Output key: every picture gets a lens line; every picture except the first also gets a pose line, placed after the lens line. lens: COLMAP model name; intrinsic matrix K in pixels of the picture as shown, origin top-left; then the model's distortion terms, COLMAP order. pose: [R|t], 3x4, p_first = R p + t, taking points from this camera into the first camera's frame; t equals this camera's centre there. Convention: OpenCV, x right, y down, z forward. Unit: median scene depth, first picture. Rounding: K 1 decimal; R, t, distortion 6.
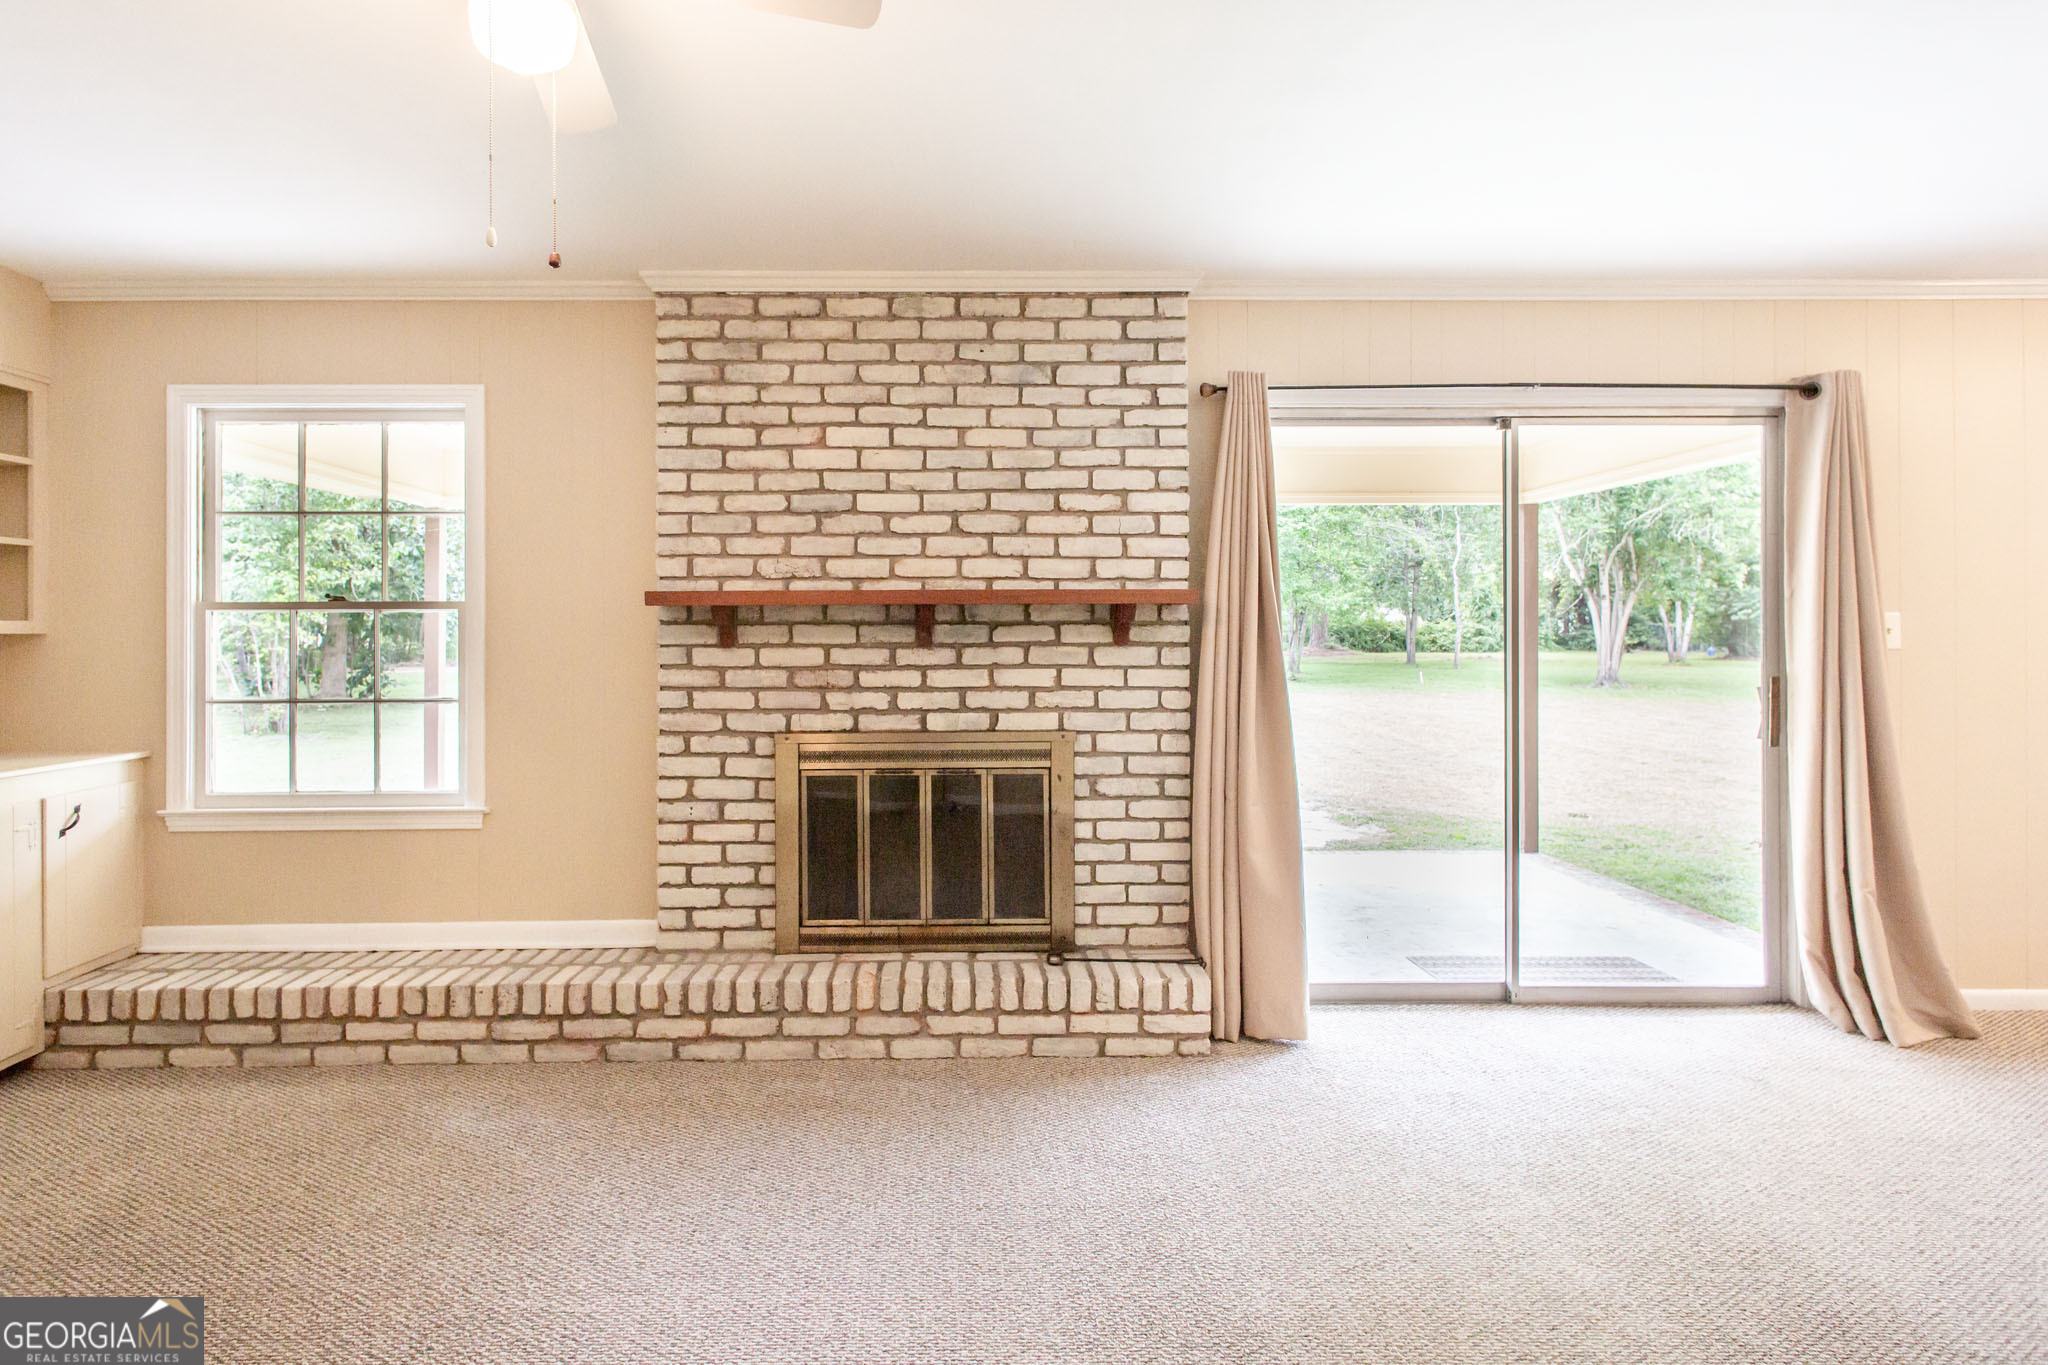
lens RADIAL K [[1163.8, 0, 951.3], [0, 1163.8, 629.3], [0, 0, 1]] dist [0.016137, -0.000754]
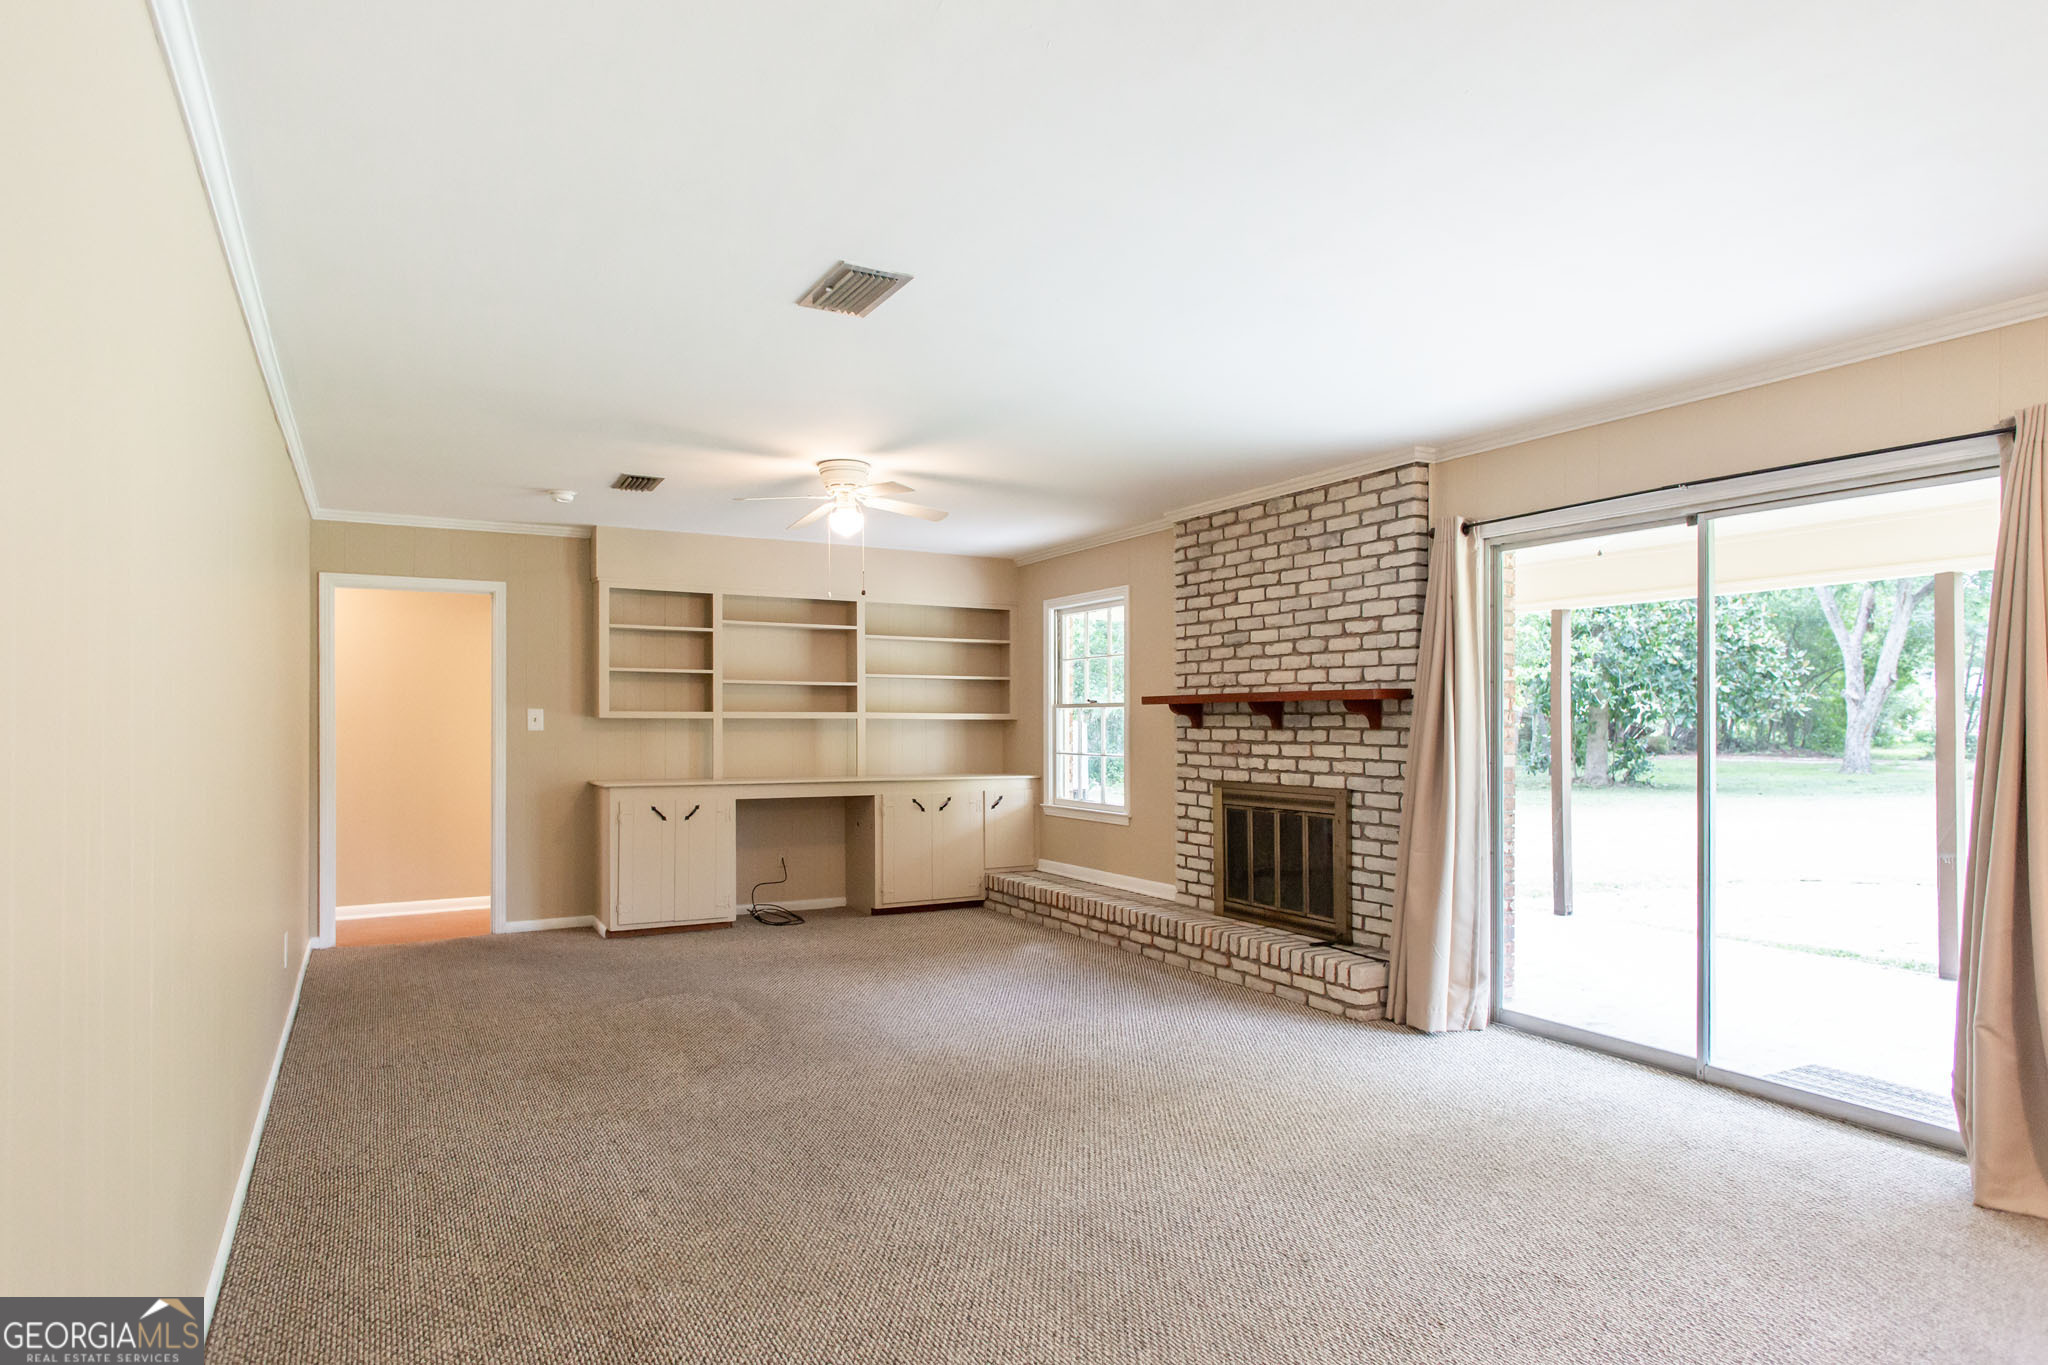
lens RADIAL K [[1163.8, 0, 987.5], [0, 1163.8, 718.2], [0, 0, 1]] dist [0.016137, -0.000754]
pose [[0.454605, 0.000969, -0.890693, 1.160031], [0.000293, 0.999999, 0.001238, -0.001400], [0.890693, -0.000824, 0.454605, -0.032811]]
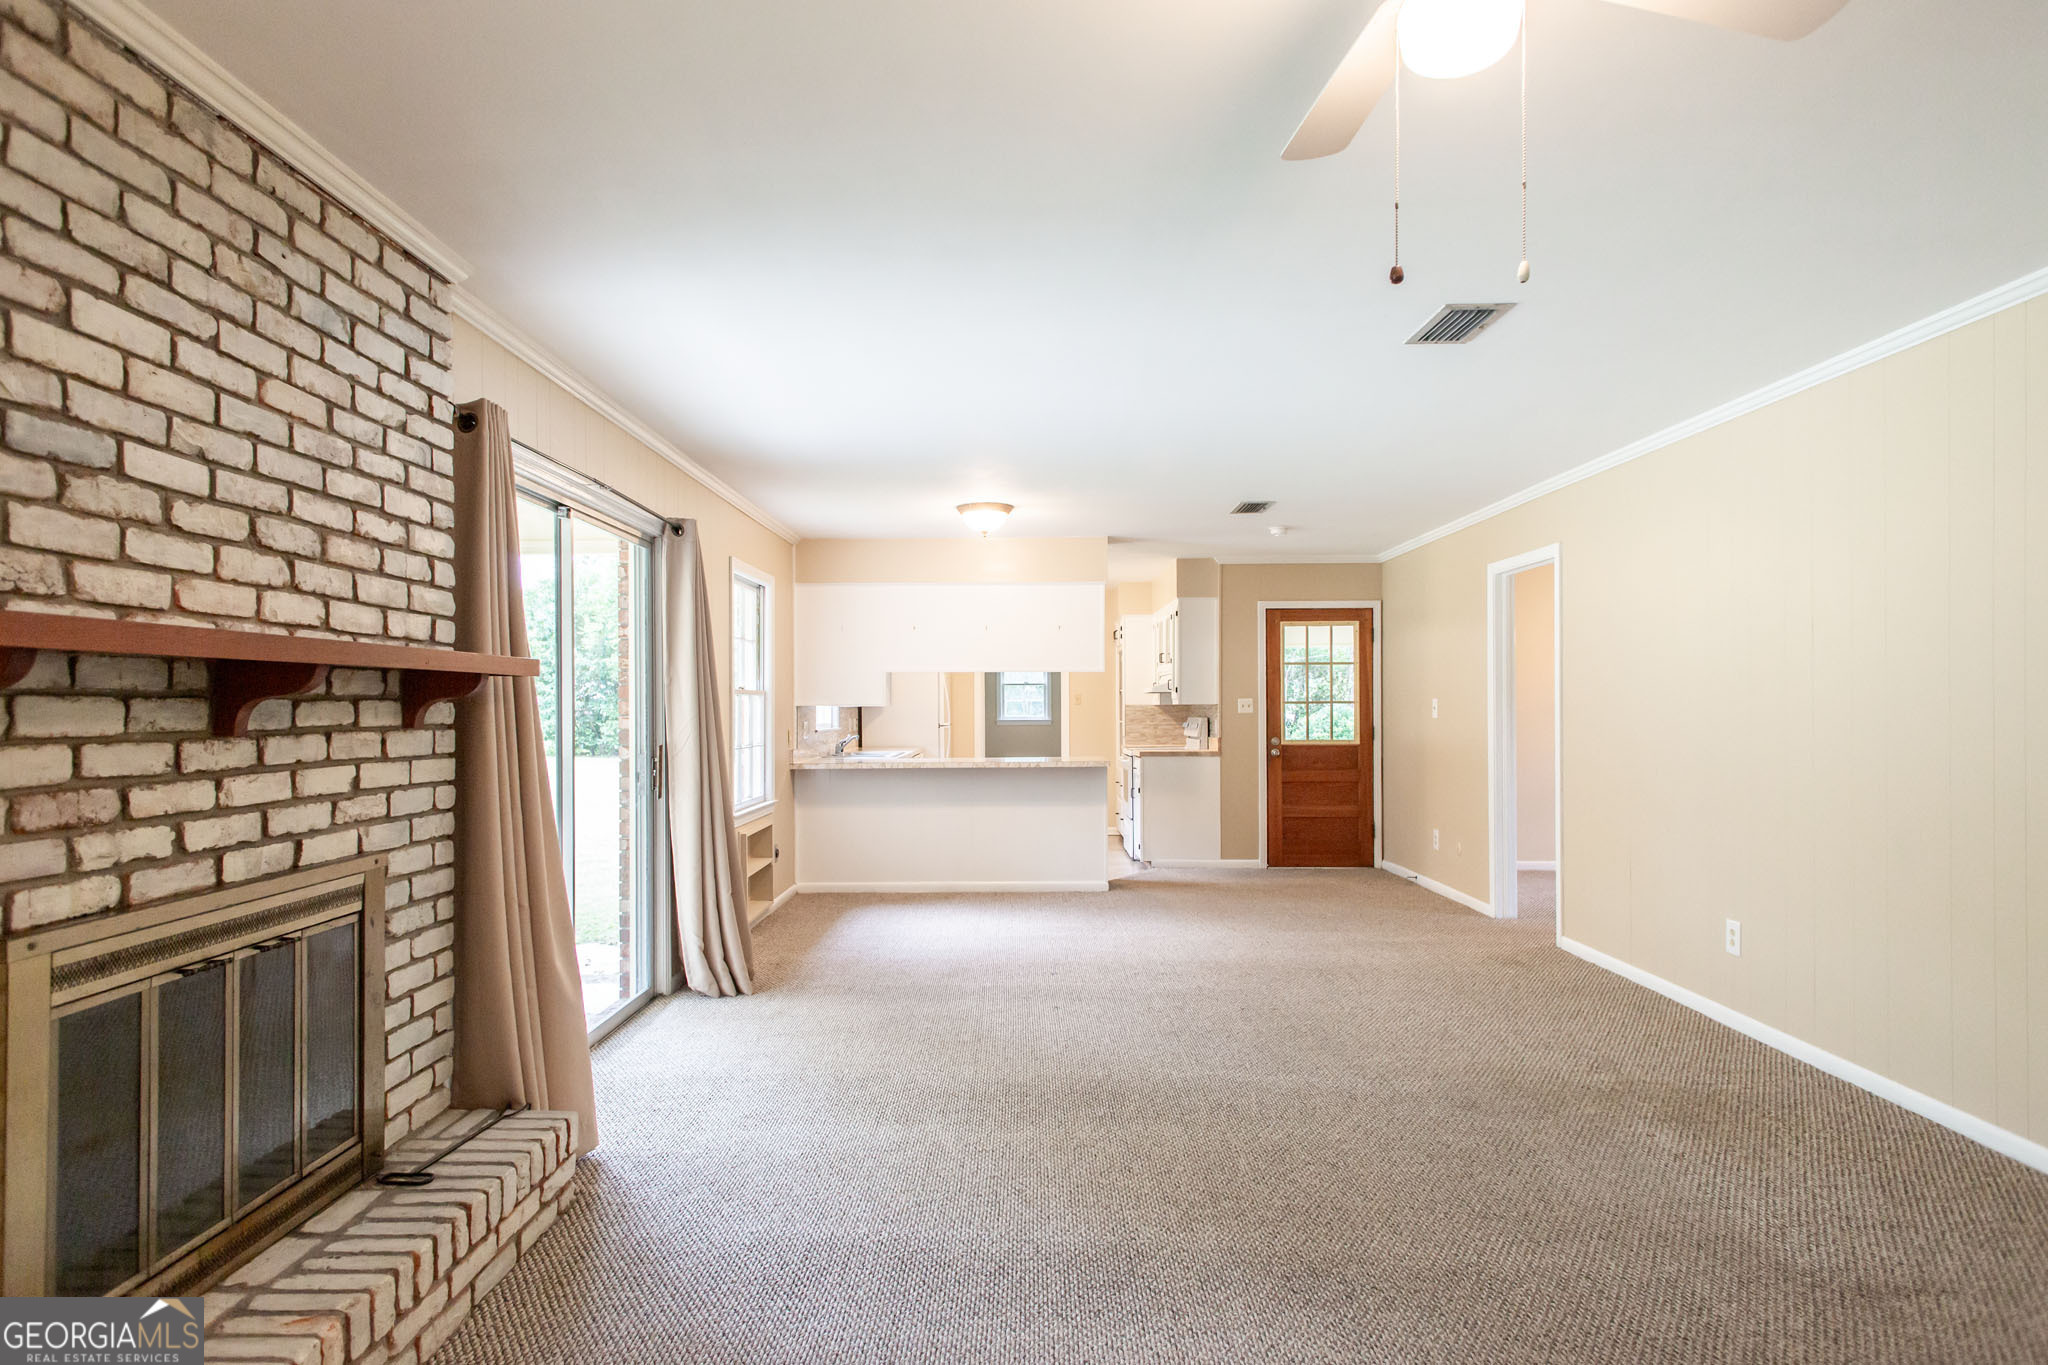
lens RADIAL K [[1163.8, 0, 998.7], [0, 1163.8, 709.3], [0, 0, 1]] dist [0.016137, -0.000754]
pose [[0.033371, 0.000338, 0.999443, -0.582299], [0.003039, 0.999995, -0.000440, 0.002652], [-0.999438, 0.003052, 0.033370, 0.600492]]
